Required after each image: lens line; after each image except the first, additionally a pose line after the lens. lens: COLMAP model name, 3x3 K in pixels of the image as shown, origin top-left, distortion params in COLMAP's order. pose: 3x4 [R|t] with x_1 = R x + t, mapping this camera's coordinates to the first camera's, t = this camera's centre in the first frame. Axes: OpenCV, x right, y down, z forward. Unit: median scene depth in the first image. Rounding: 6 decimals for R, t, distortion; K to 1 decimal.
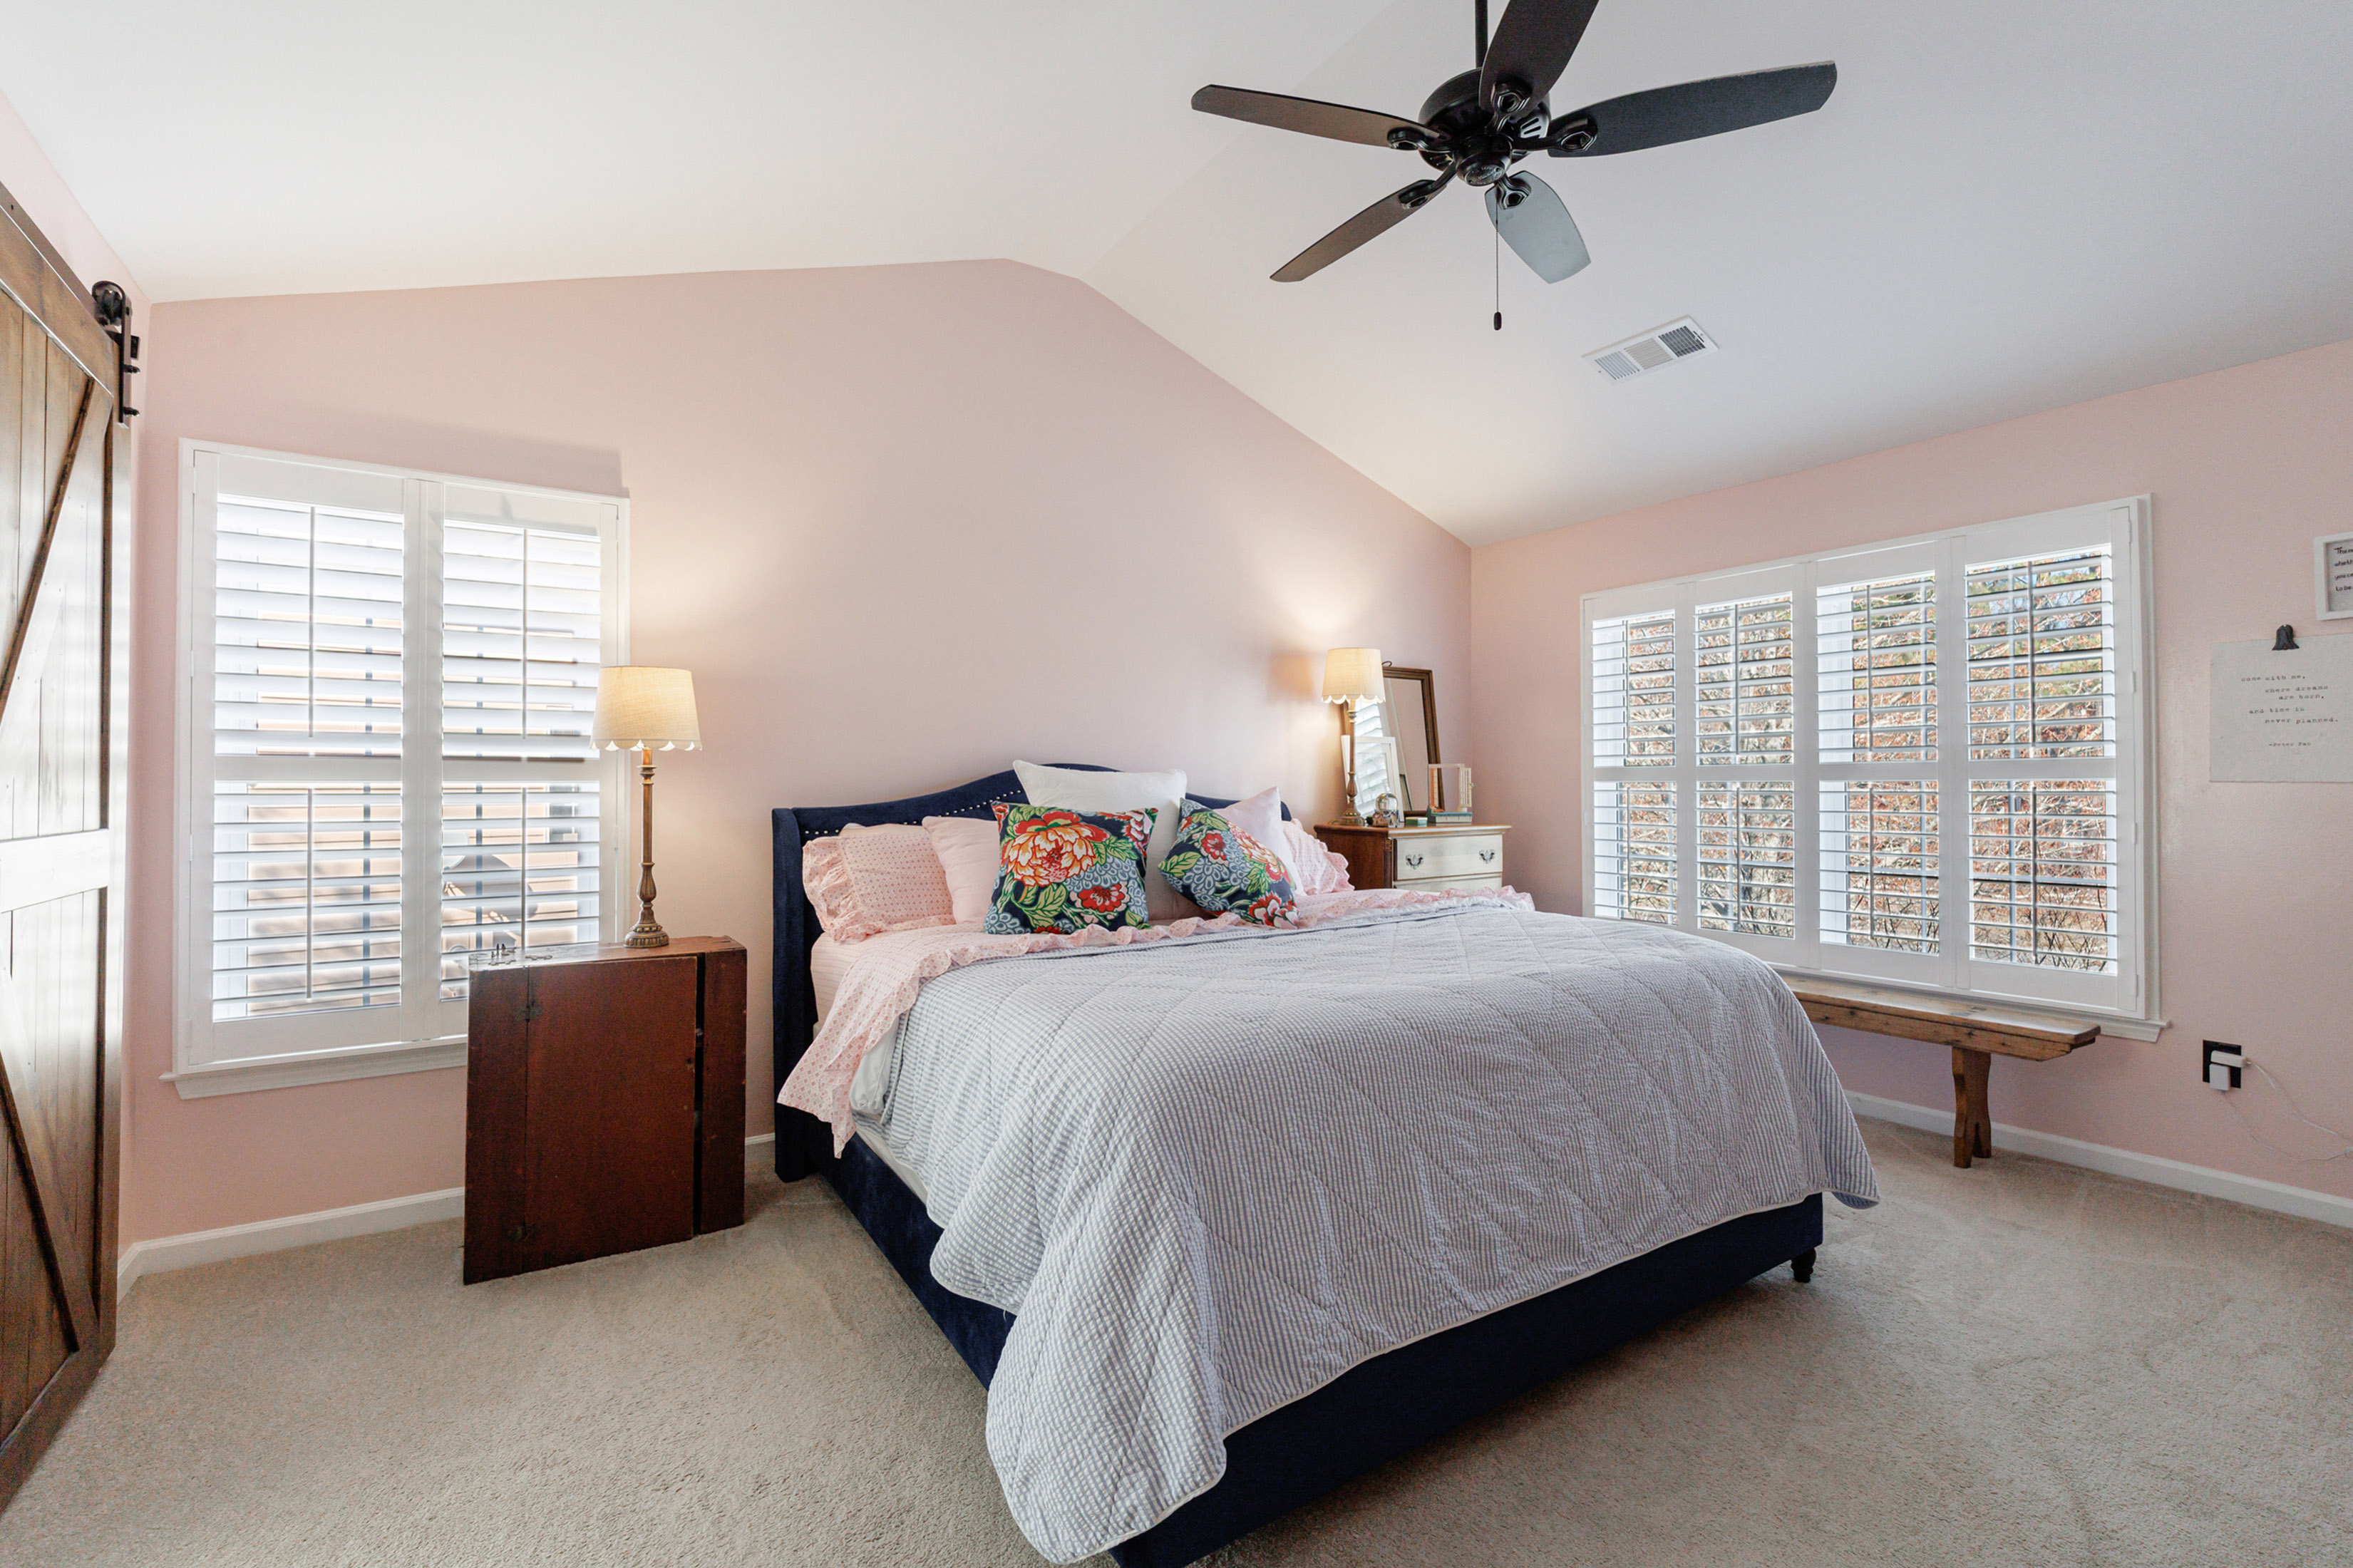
lens RADIAL K [[1052.9, 0, 1186.7], [0, 1052.9, 783.1], [0, 0, 1]] dist [0.014567, -0.000252]
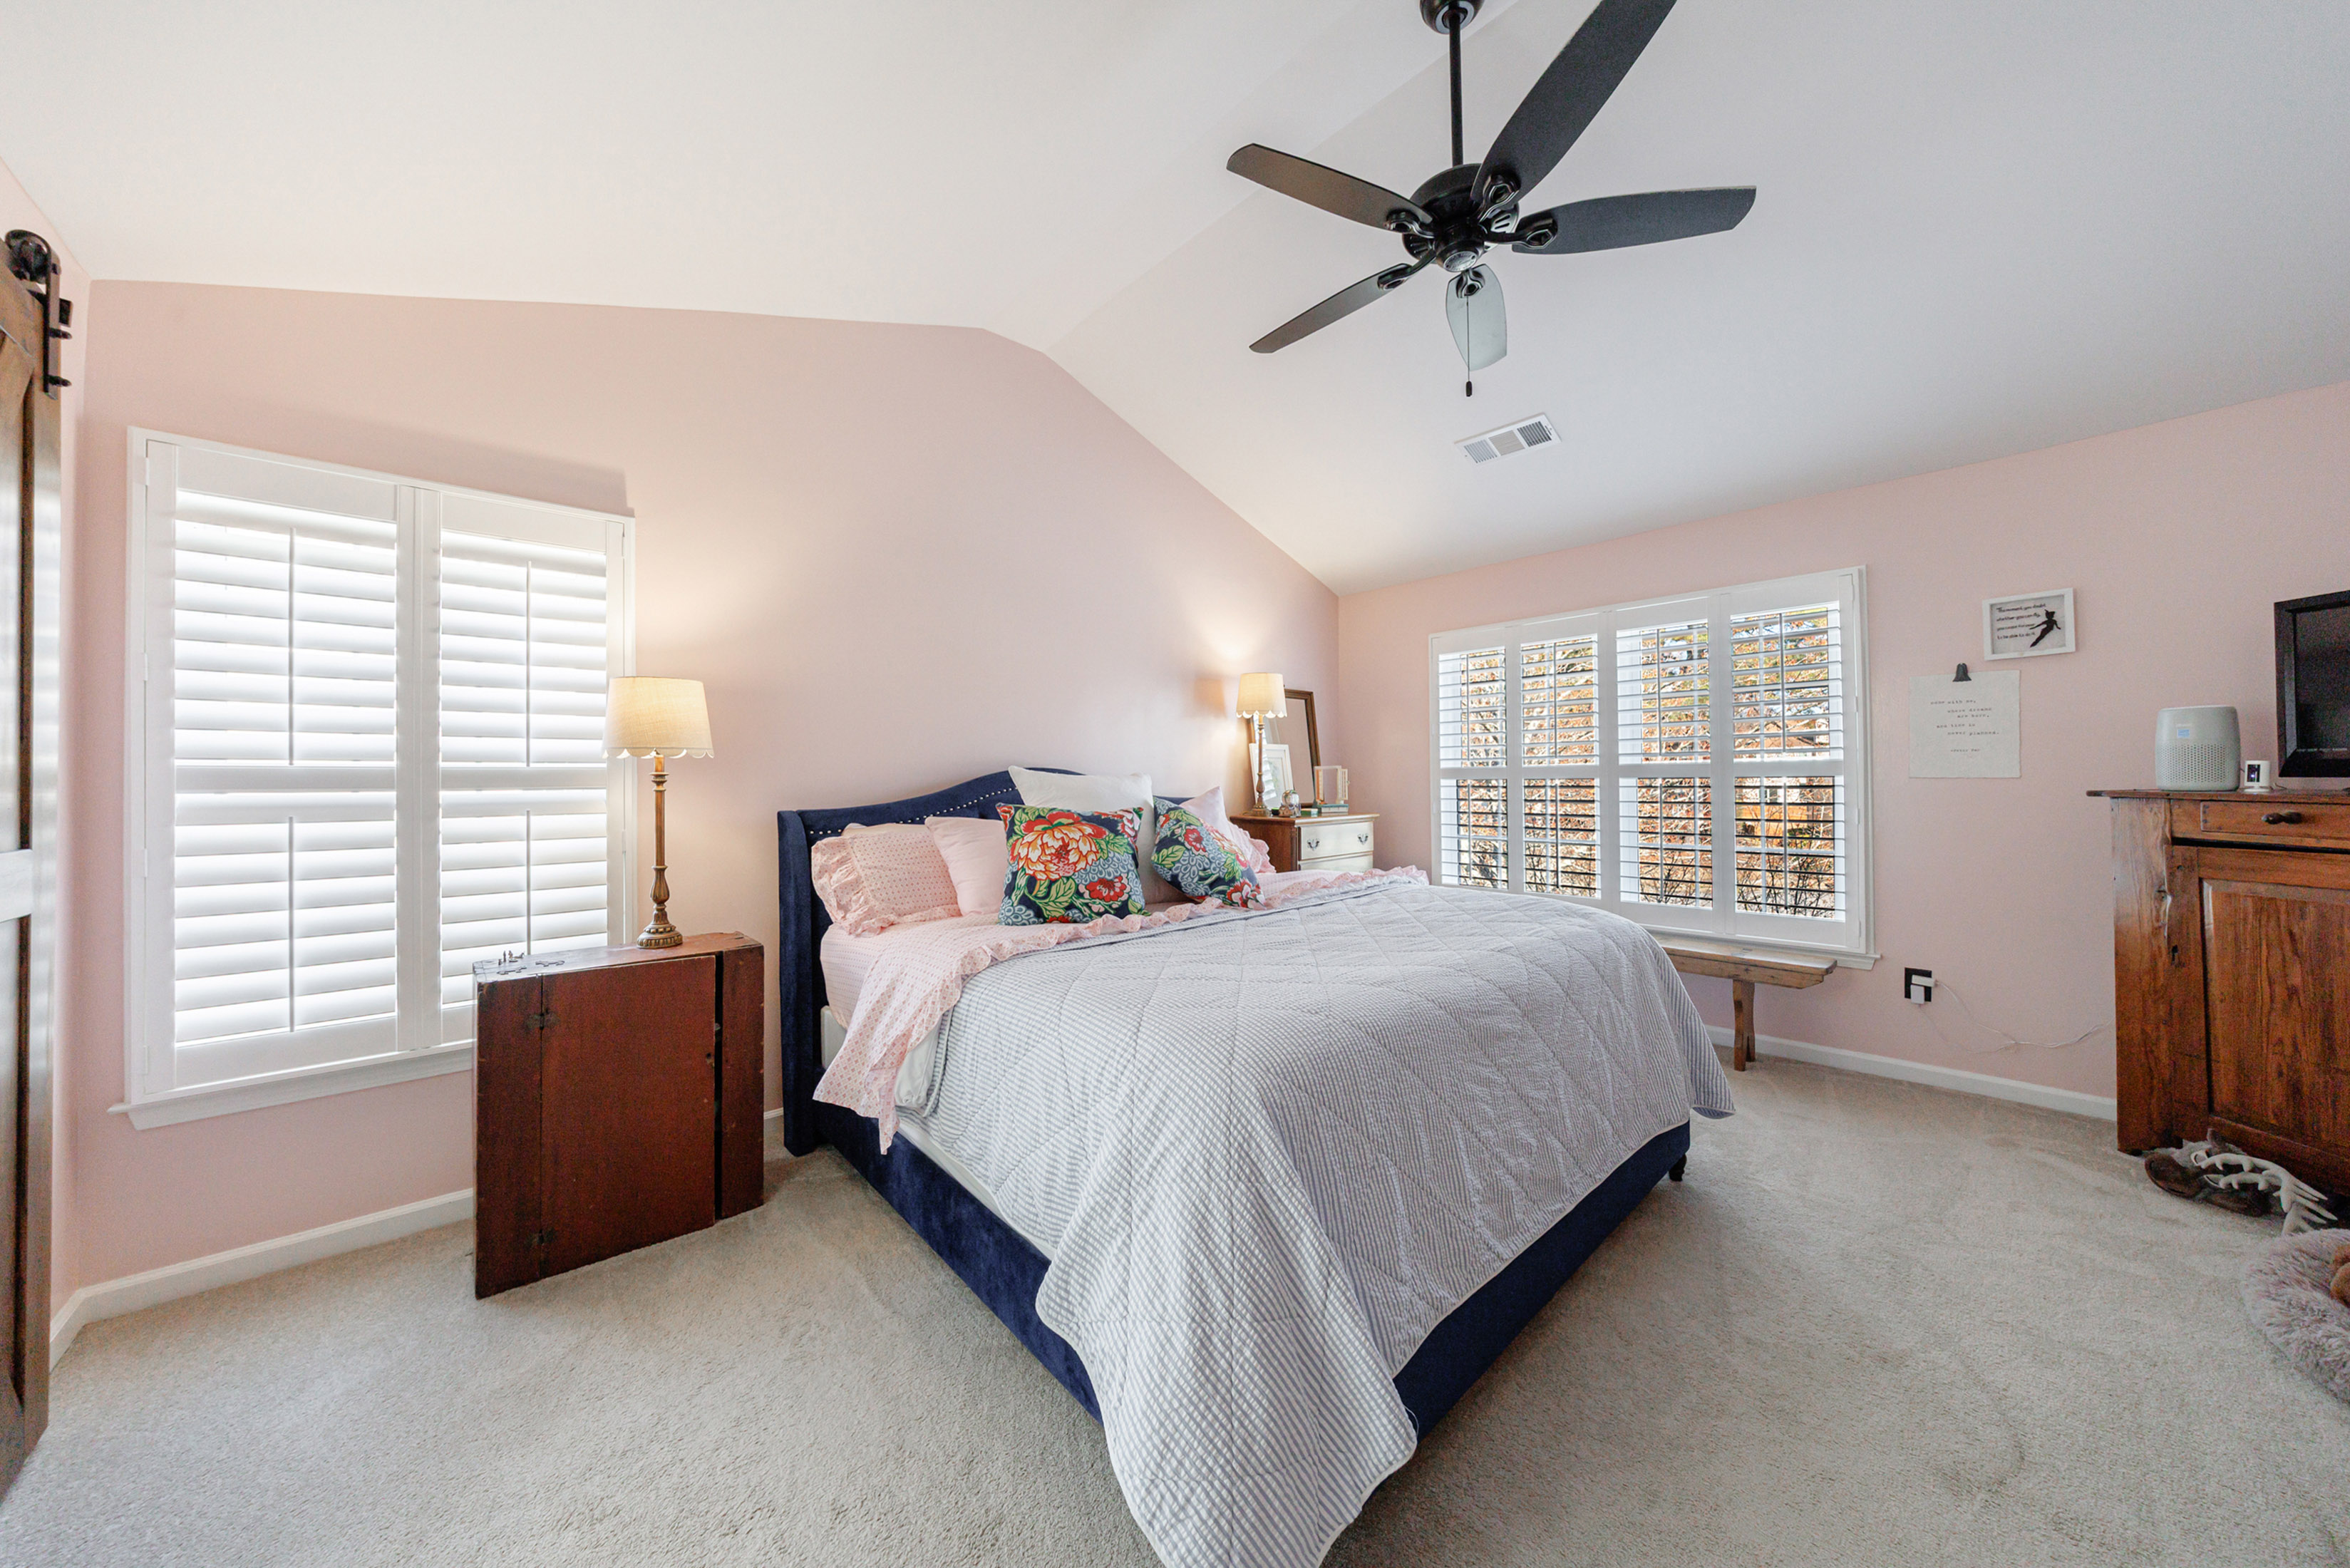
lens RADIAL K [[799.6, 0, 1180.4], [0, 799.6, 779.4], [0, 0, 1]] dist [0.000448, 0.001291]
pose [[0.987793, -0.006875, 0.155621, -0.128910], [0.006712, 0.999976, 0.001574, -0.007995], [-0.155628, -0.000510, 0.987816, 0.144178]]
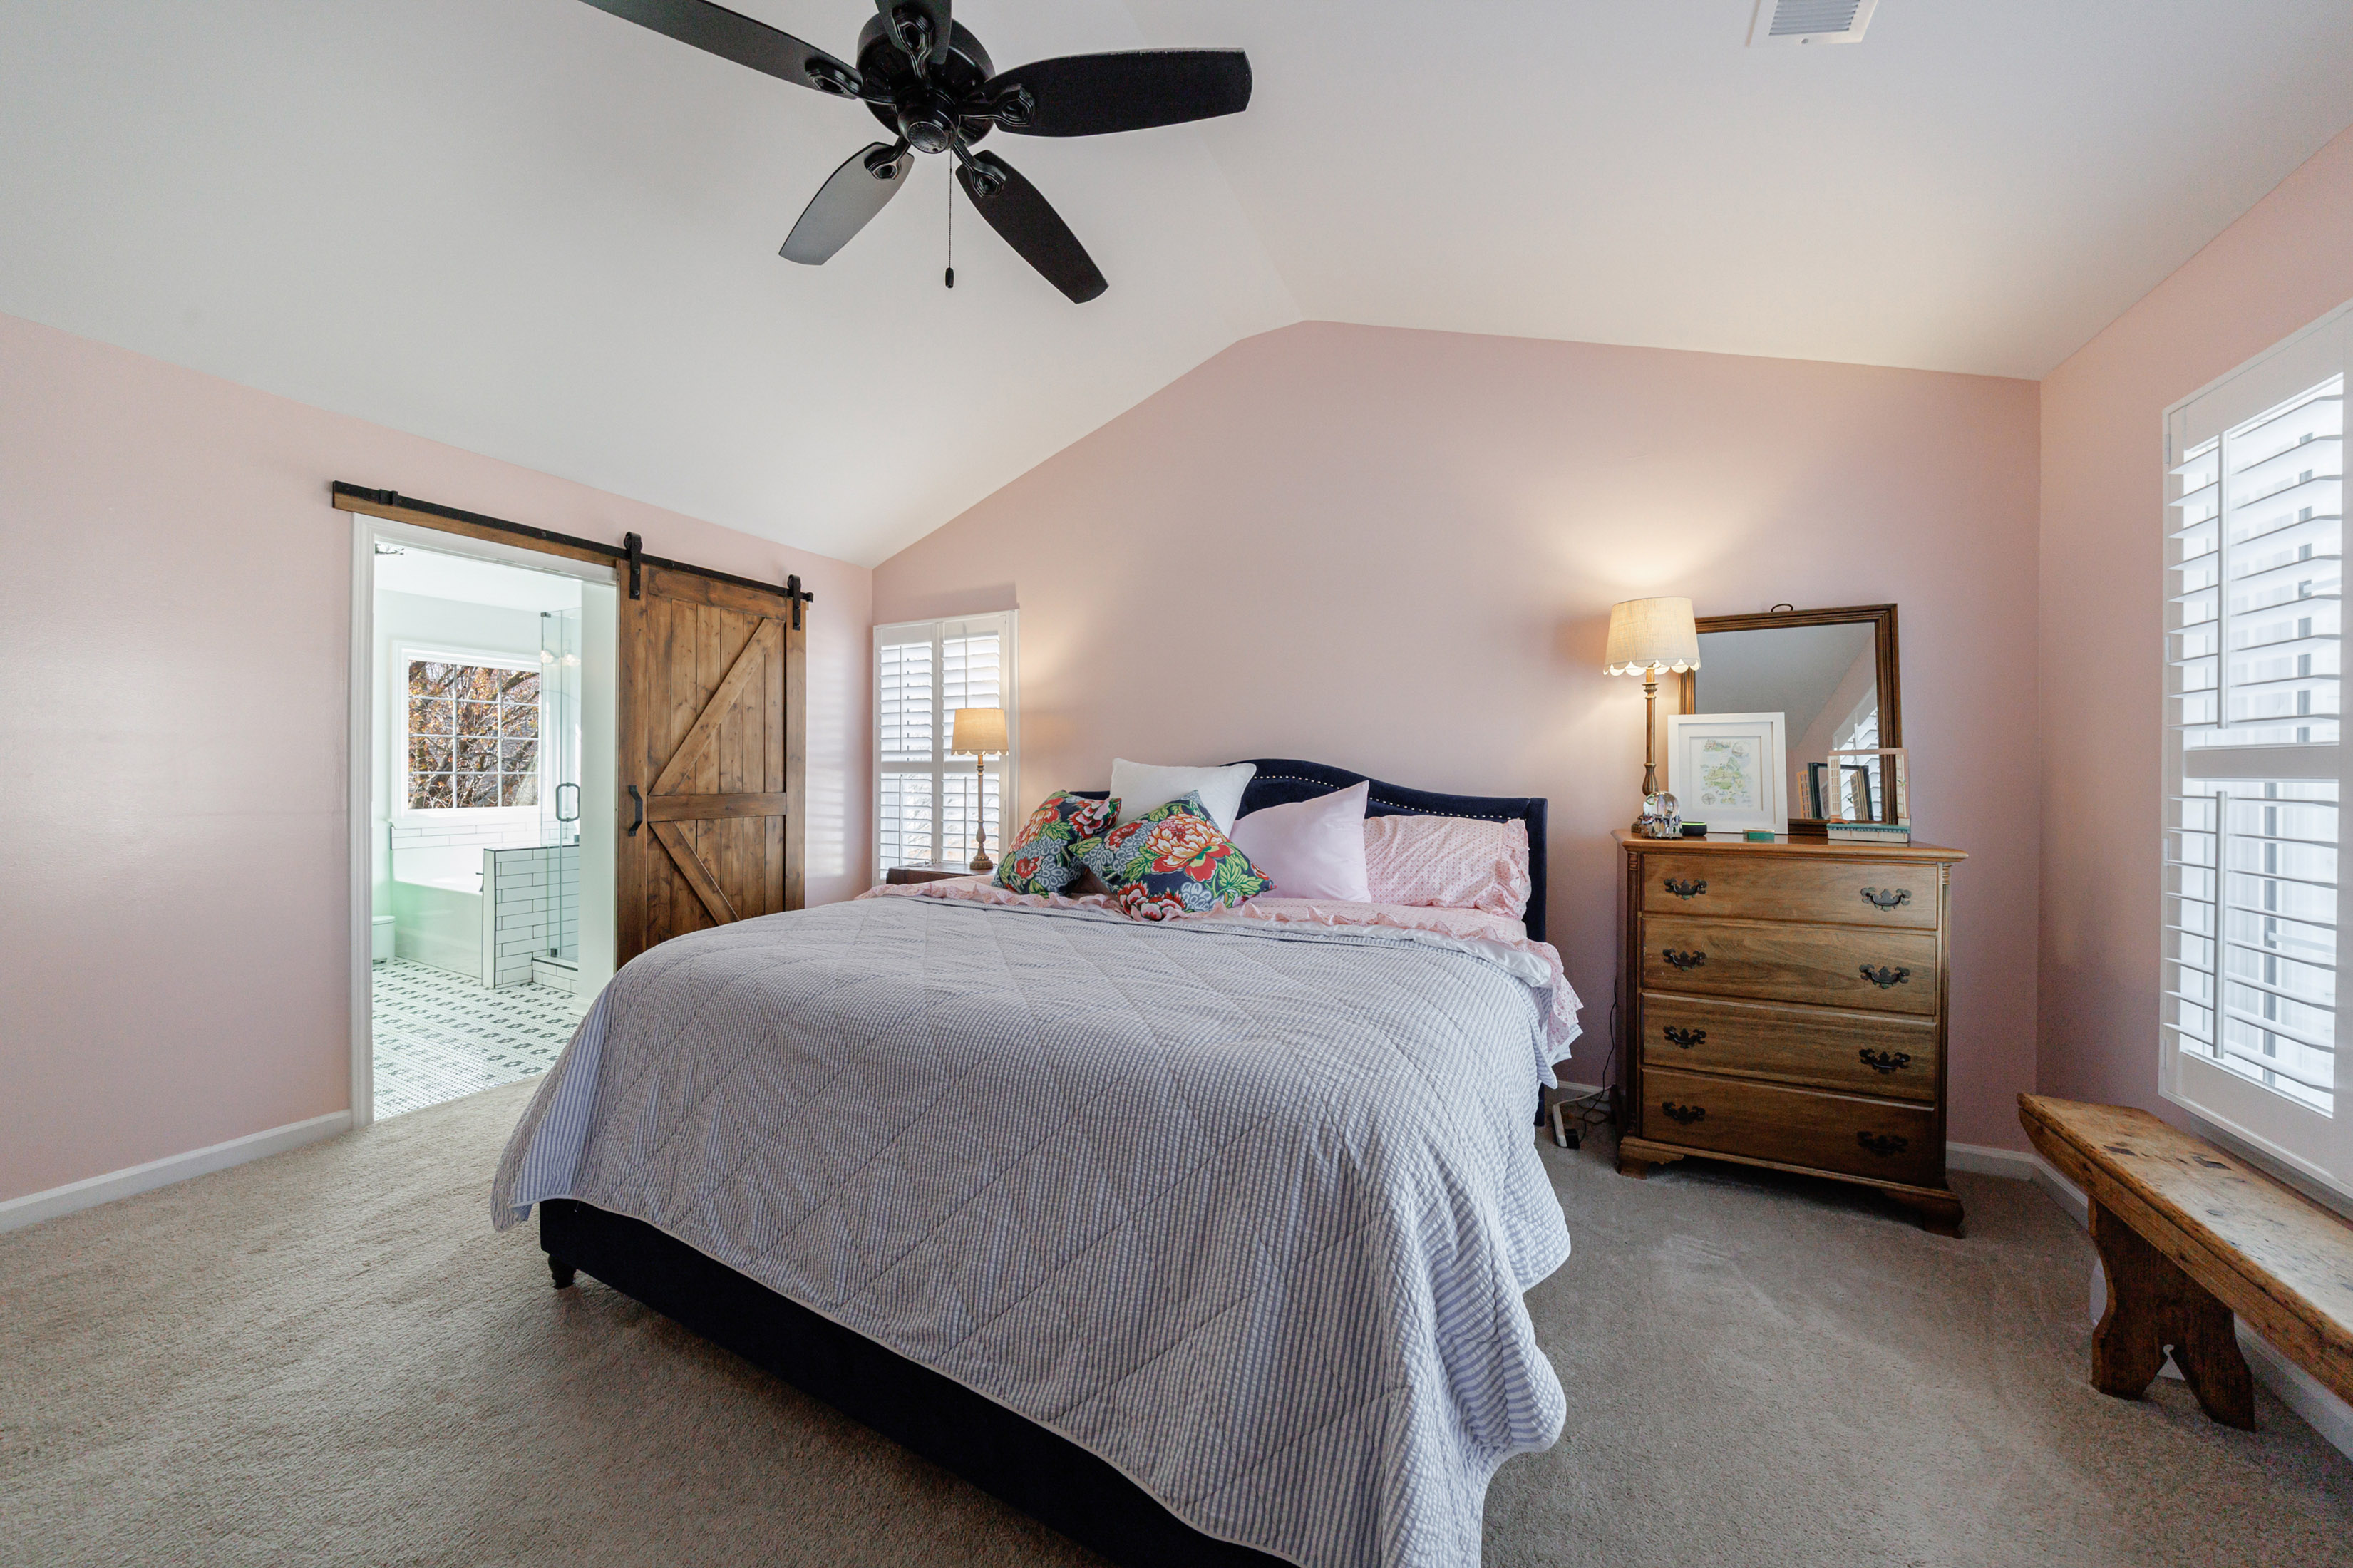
lens RADIAL K [[800.6, 0, 1181.9], [0, 800.6, 779.3], [0, 0, 1]] dist [0.000448, 0.001291]
pose [[0.471710, 0.007053, -0.881725, 0.815389], [-0.004133, 0.999975, 0.005788, -0.001757], [0.881744, 0.000914, 0.471727, 0.684329]]
